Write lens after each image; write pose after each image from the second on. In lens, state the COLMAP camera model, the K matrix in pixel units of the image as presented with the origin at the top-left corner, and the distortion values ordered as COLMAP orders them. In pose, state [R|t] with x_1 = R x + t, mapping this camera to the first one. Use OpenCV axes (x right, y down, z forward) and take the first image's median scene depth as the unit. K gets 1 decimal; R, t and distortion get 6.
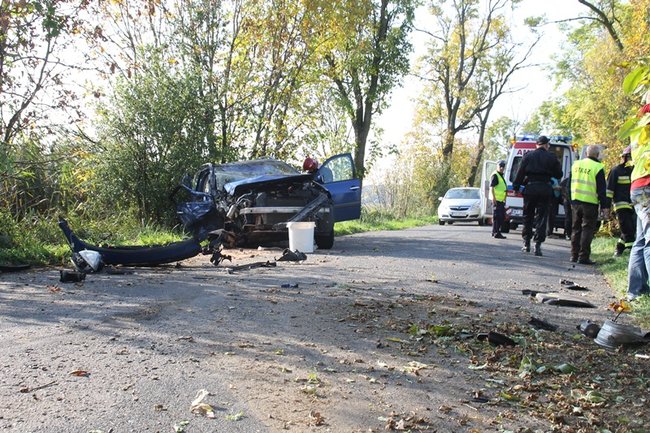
lens RADIAL K [[866.3, 0, 322.0], [0, 866.3, 215.0], [0, 0, 1]] dist [0.056577, 0.000000]
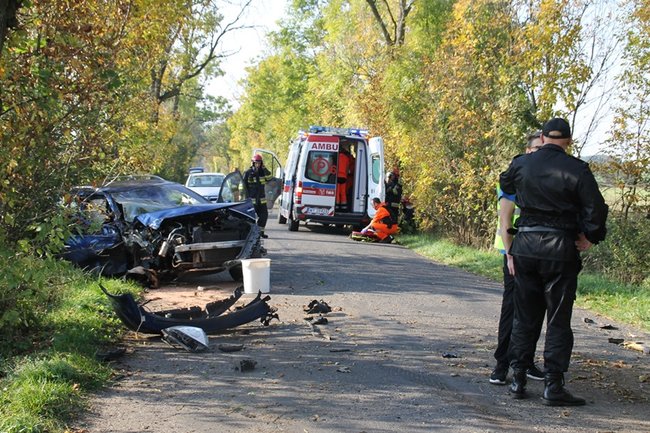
lens RADIAL K [[1037.1, 0, 326.1], [0, 1037.1, 220.8], [0, 0, 1]] dist [0.142048, 0.000000]
pose [[0.921419, -0.032324, 0.387223, -0.169398], [0.016376, 0.998879, 0.044415, -0.036117], [-0.388224, -0.034583, 0.920916, -0.025183]]
